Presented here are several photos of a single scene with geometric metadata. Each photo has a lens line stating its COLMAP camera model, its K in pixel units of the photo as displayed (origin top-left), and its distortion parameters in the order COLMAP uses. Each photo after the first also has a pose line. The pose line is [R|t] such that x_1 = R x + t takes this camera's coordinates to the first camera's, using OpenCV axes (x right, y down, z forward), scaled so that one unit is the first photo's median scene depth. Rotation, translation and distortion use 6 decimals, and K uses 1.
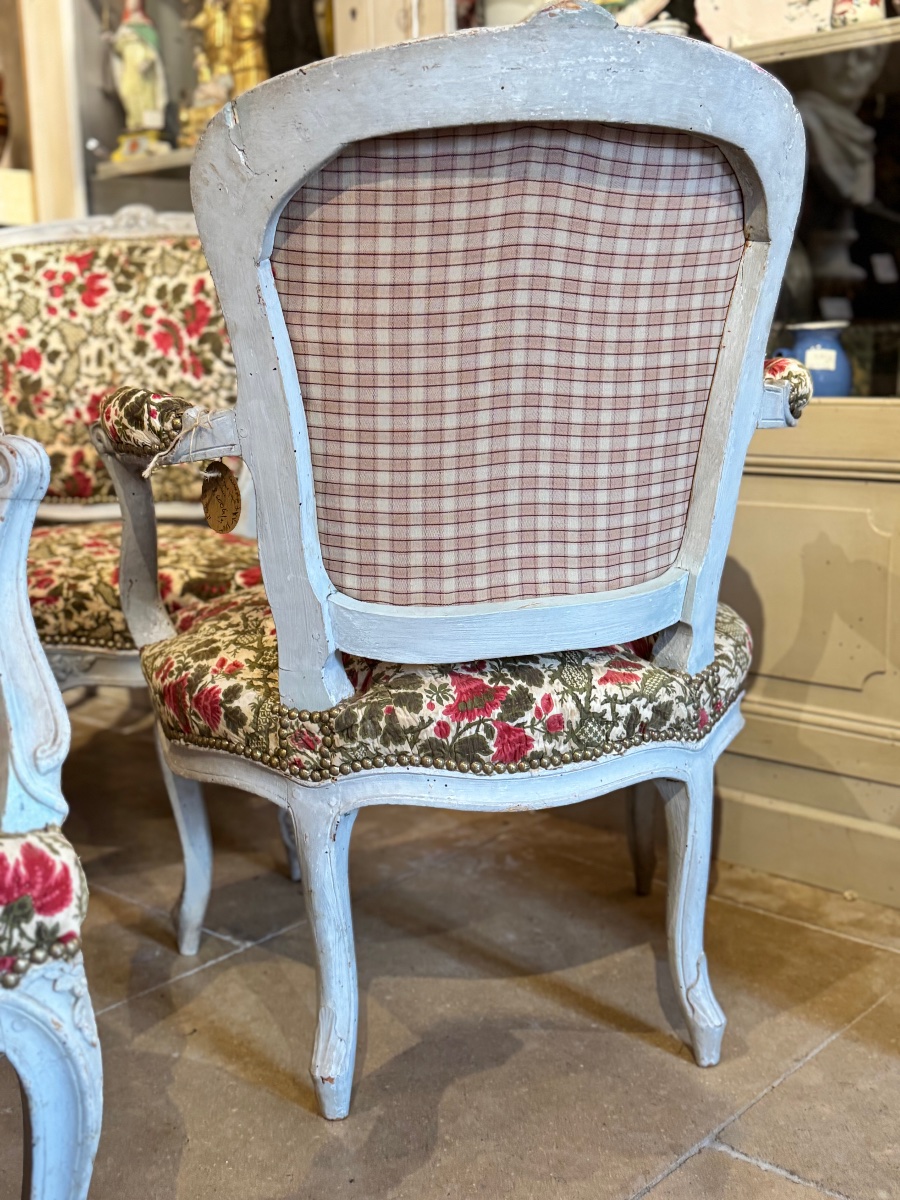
lens RADIAL K [[1455.4, 0, 473.2], [0, 1455.4, 624.1], [0, 0, 1]] dist [0.112256, 0.000000]
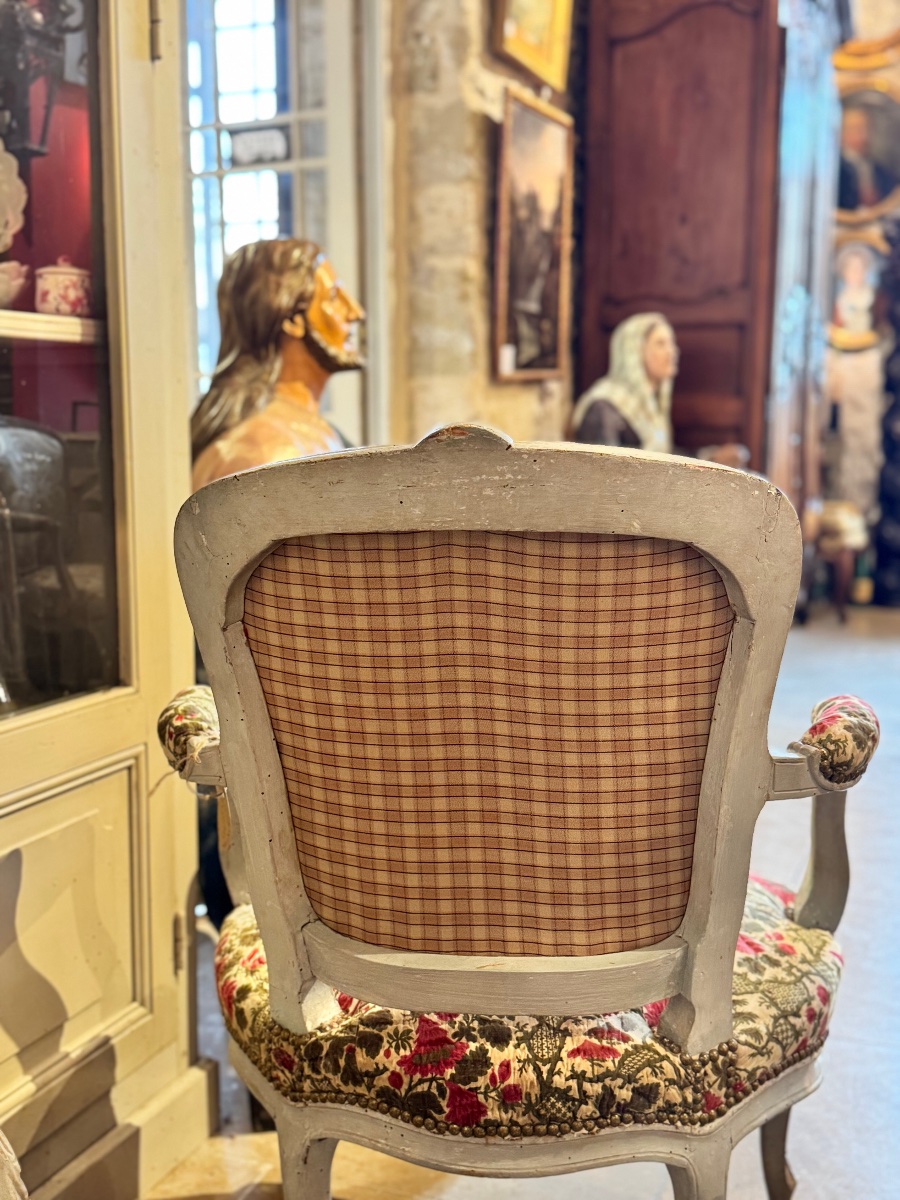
lens RADIAL K [[1455.4, 0, 445.6], [0, 1455.4, 594.6], [0, 0, 1]] dist [0.112256, 0.000000]
pose [[0.918140, 0.069745, -0.390071, 0.371489], [-0.087793, 0.995728, -0.028609, -0.226650], [0.386409, 0.060512, 0.920340, 0.071251]]
